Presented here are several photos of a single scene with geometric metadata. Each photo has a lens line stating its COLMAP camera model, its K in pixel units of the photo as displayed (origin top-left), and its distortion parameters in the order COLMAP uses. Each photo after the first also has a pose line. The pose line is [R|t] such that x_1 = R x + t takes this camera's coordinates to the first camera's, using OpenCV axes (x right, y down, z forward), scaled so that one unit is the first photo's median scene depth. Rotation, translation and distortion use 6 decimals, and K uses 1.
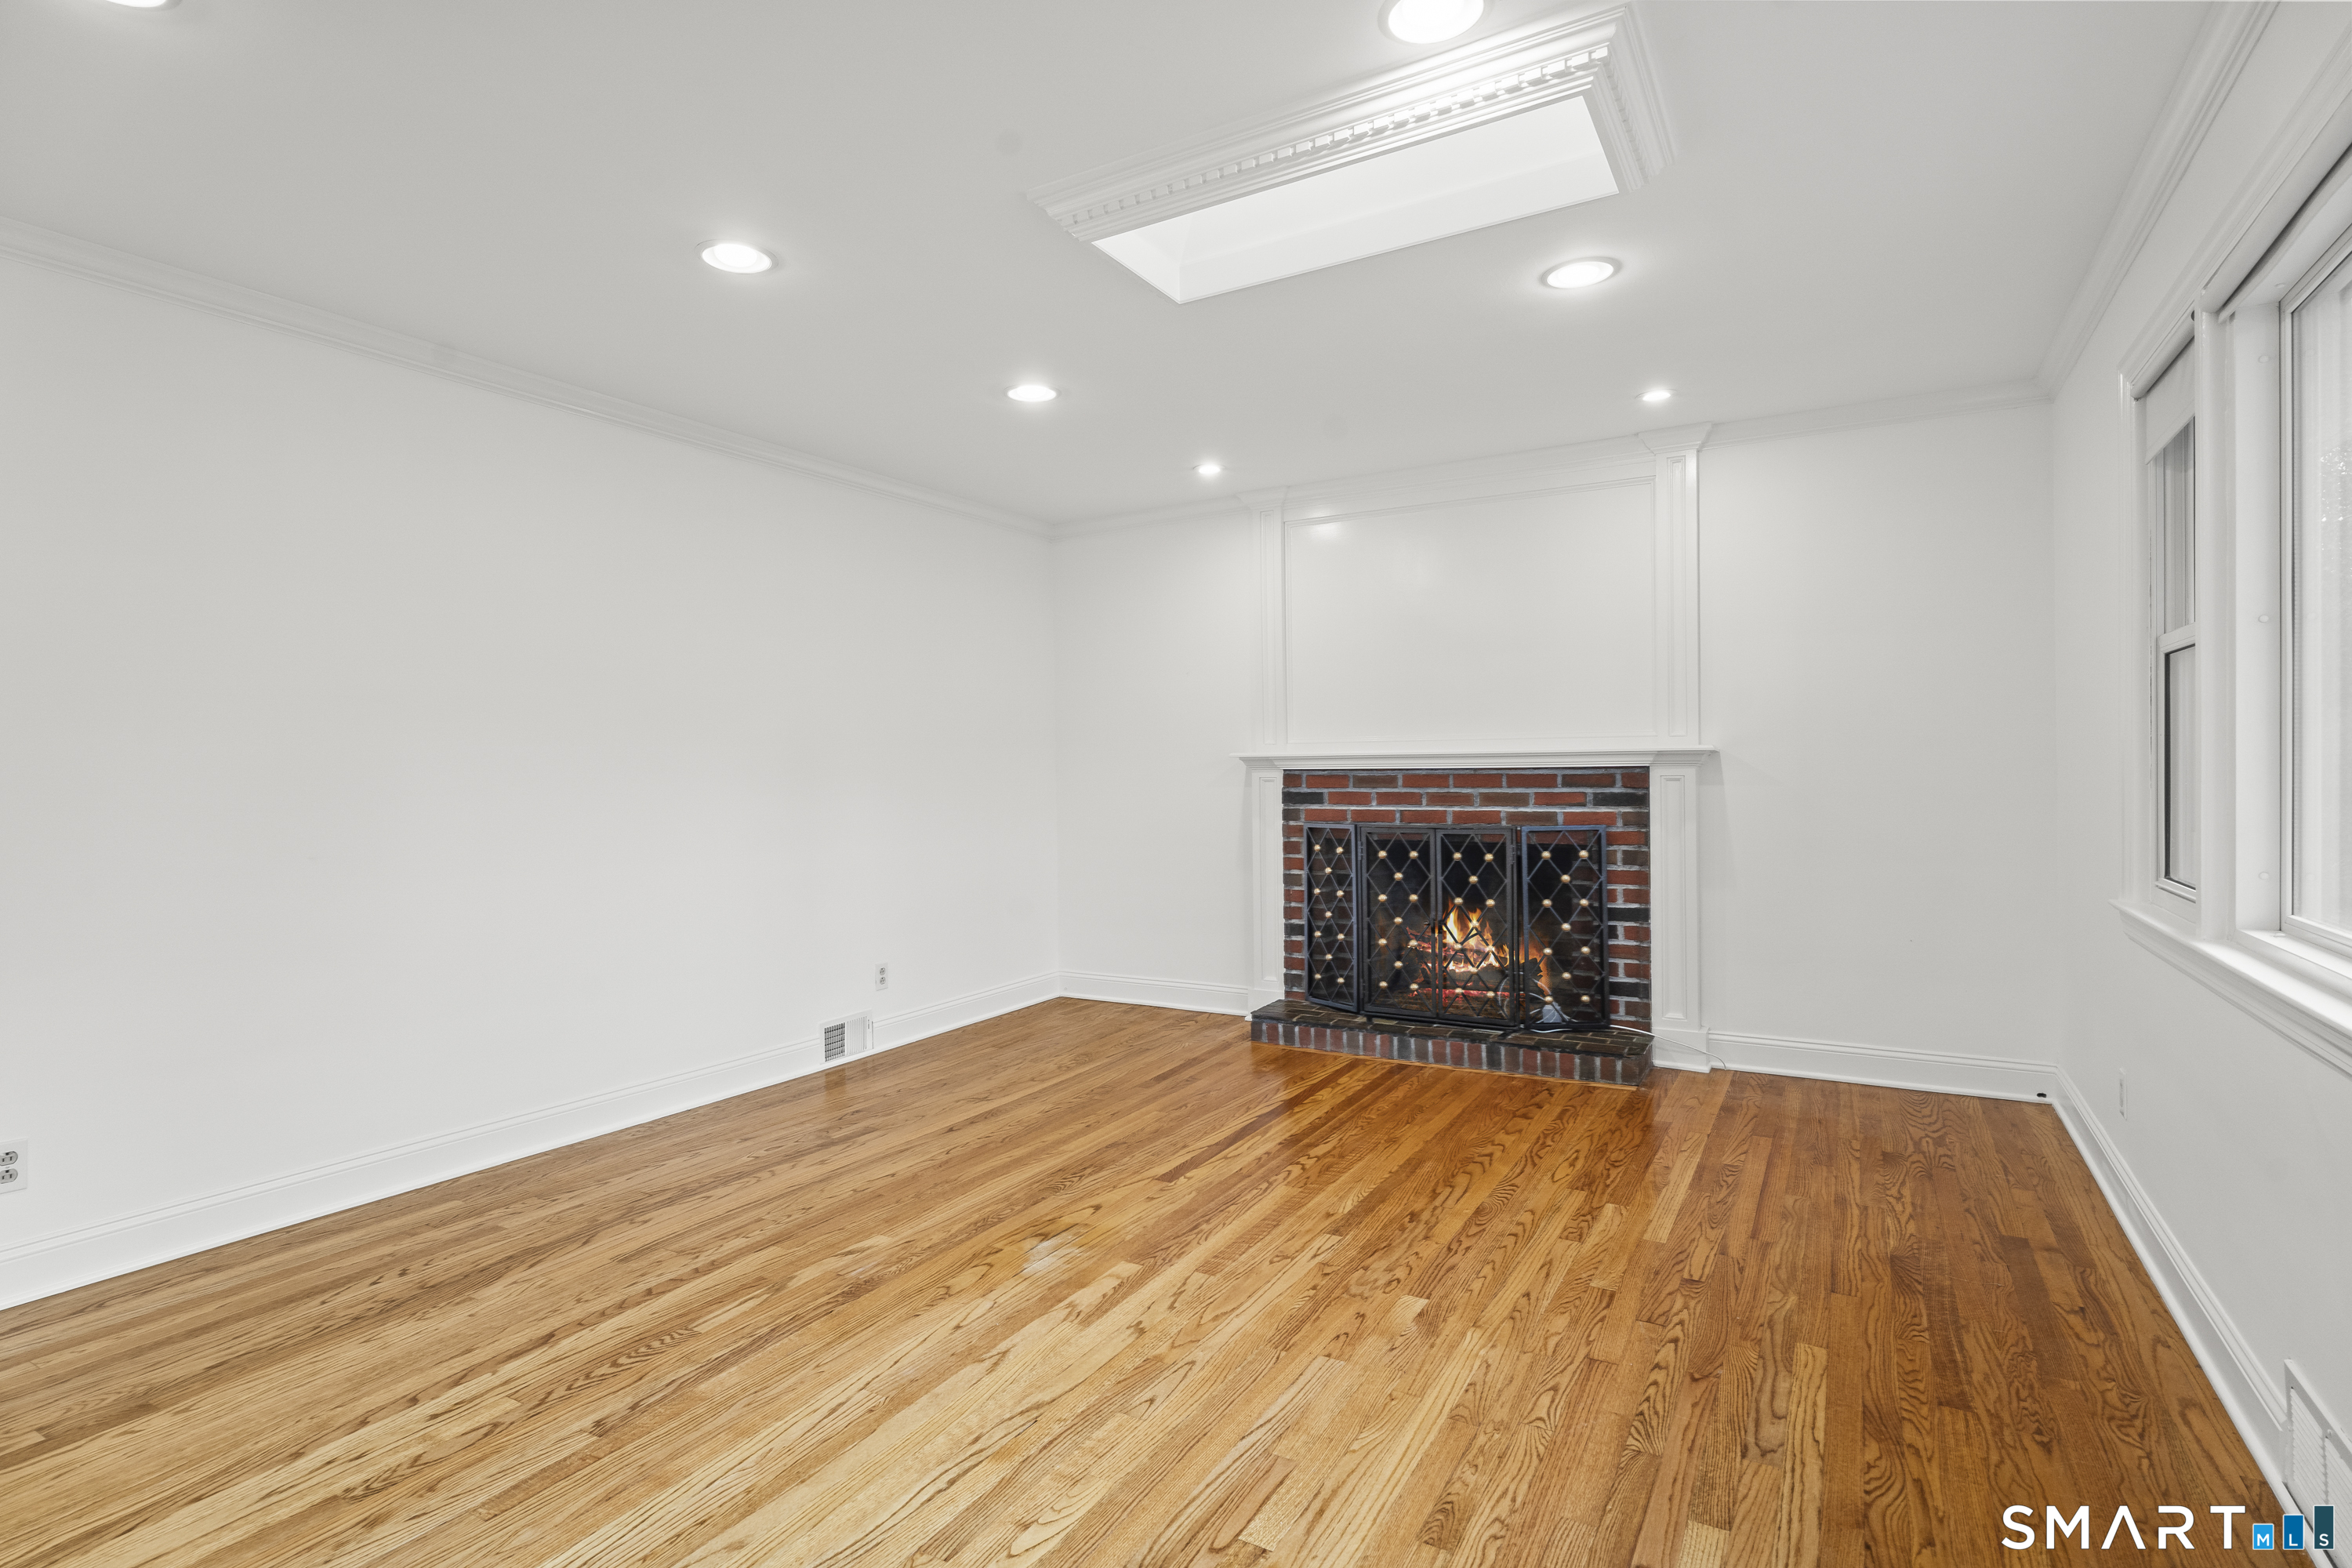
lens RADIAL K [[1165.6, 0, 1163.6], [0, 1165.6, 785.3], [0, 0, 1]] dist [-0.005117, 0.001130]
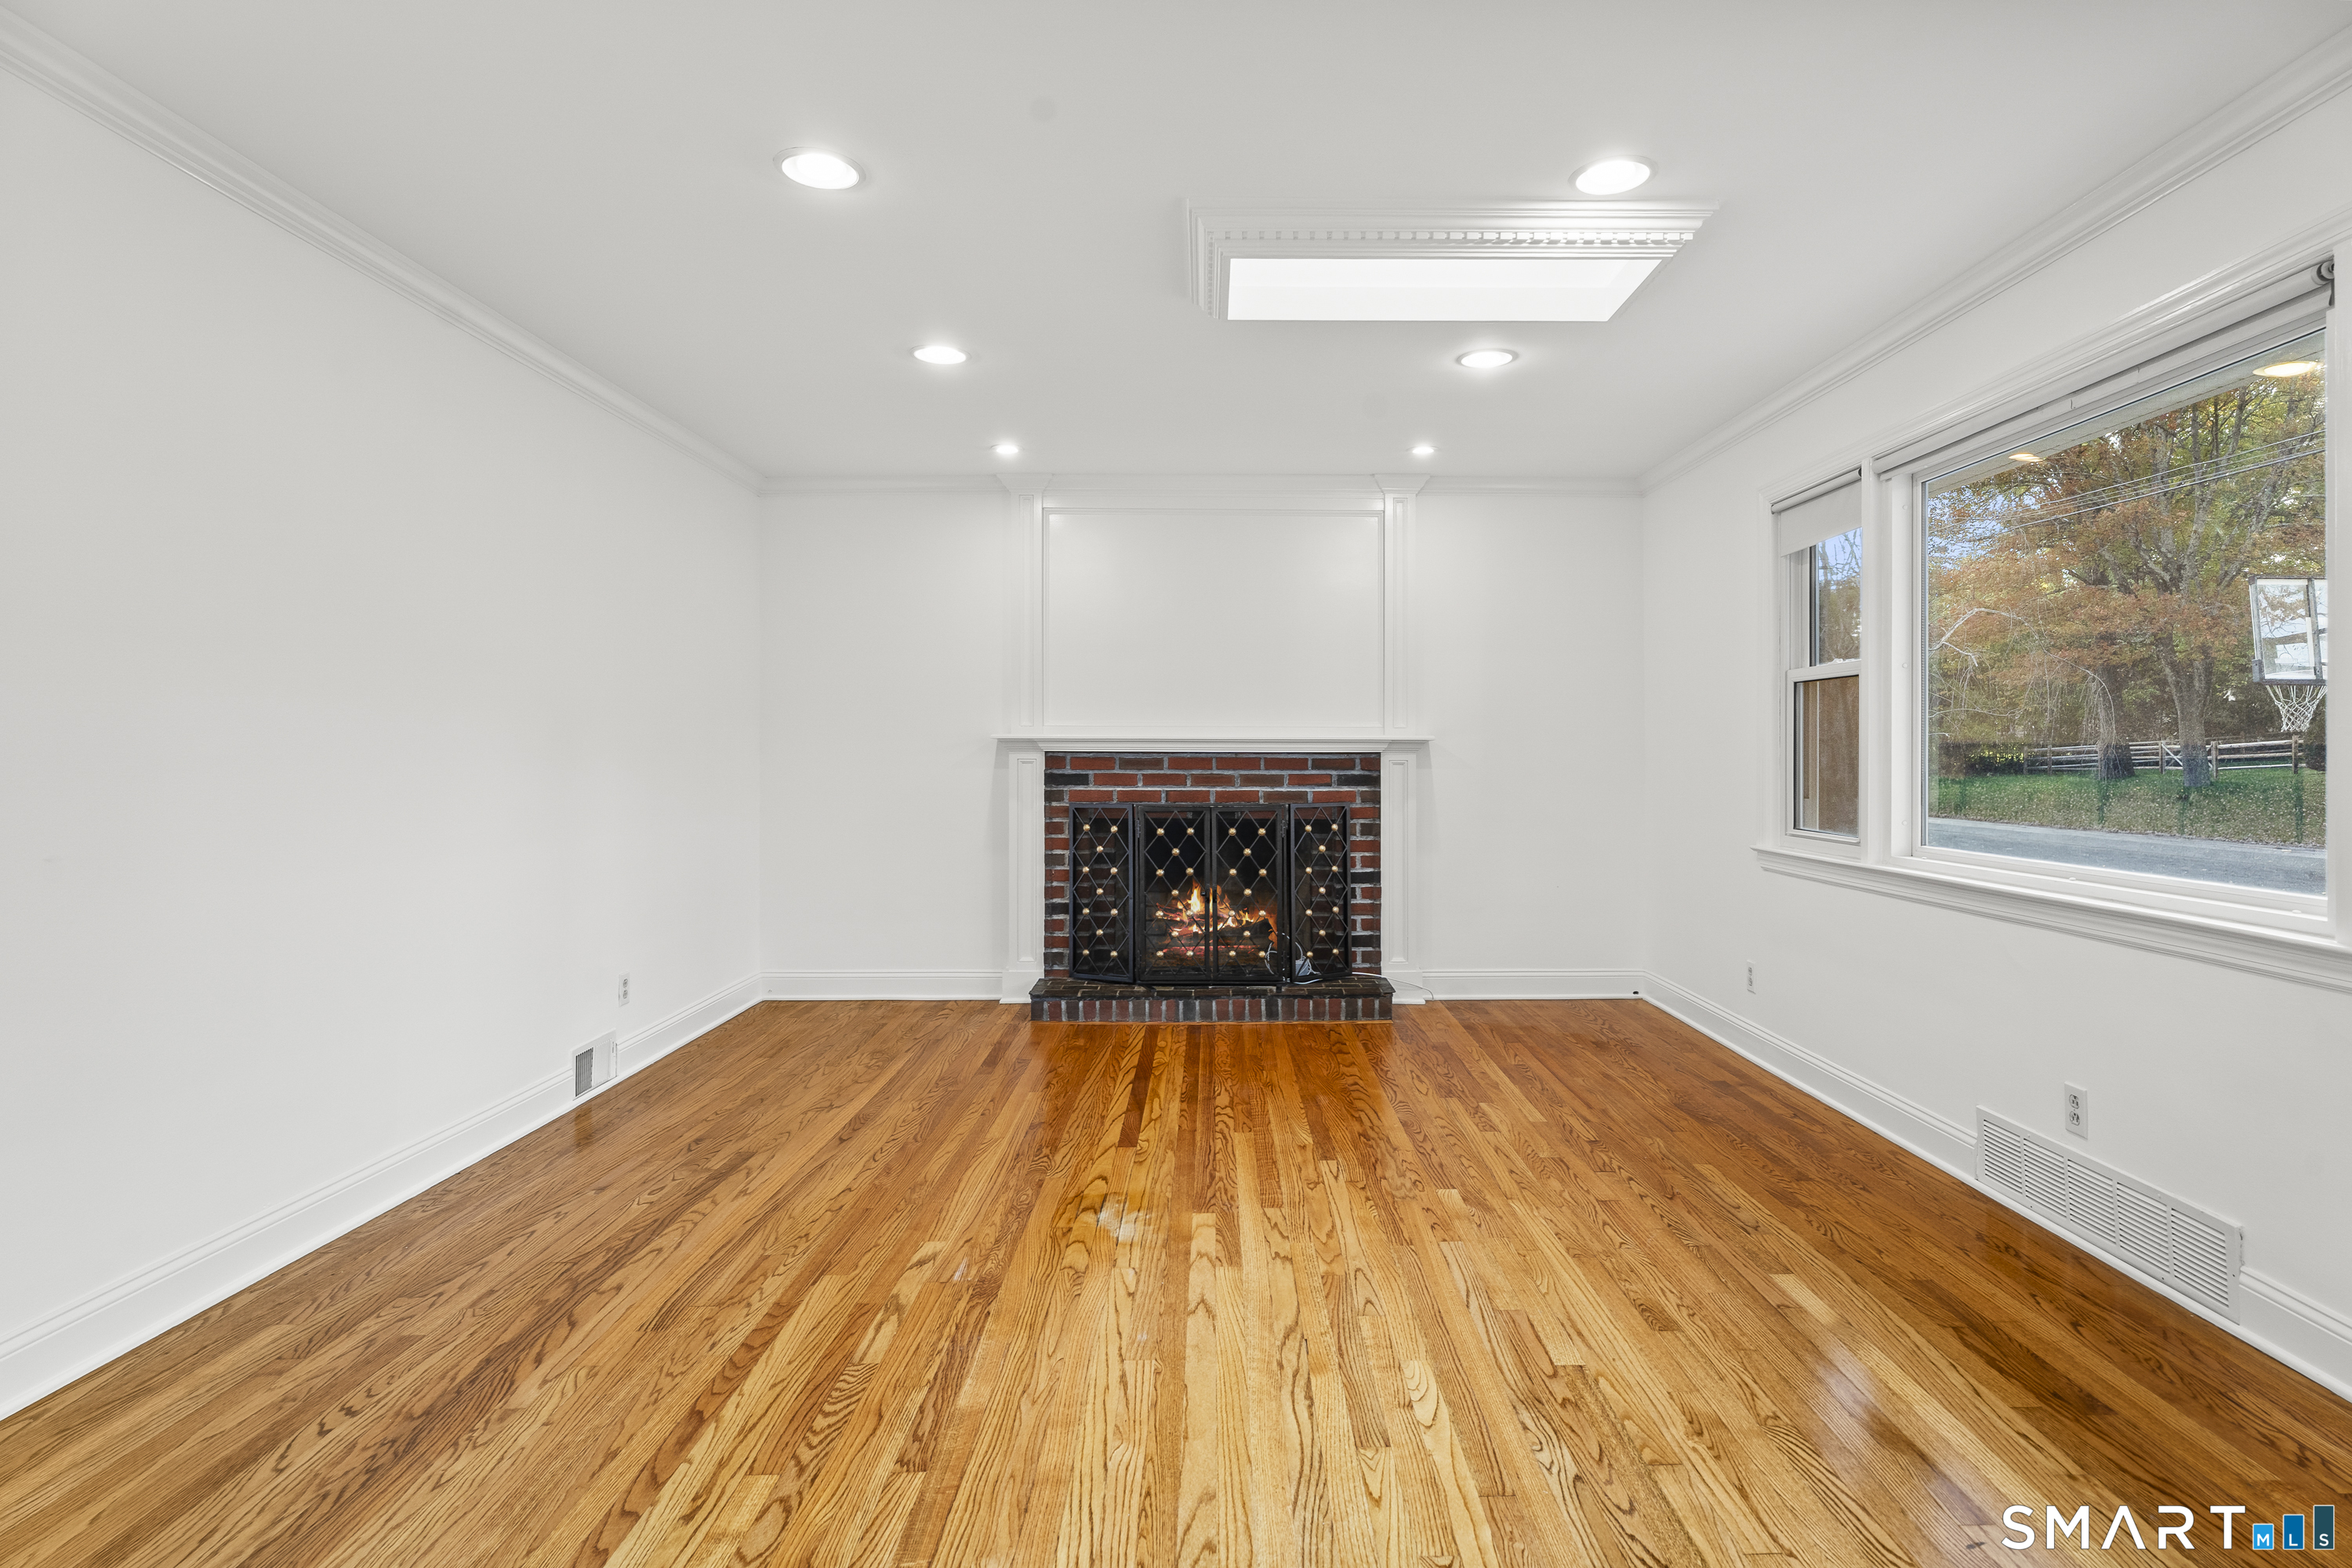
lens RADIAL K [[1194.9, 0, 1232.5], [0, 1194.9, 743.0], [0, 0, 1]] dist [-0.009175, 0.001270]
pose [[0.850229, 0.018065, 0.526103, -0.366783], [-0.004706, 0.999632, -0.026720, 0.007417], [-0.526392, 0.020243, 0.850001, 0.034386]]
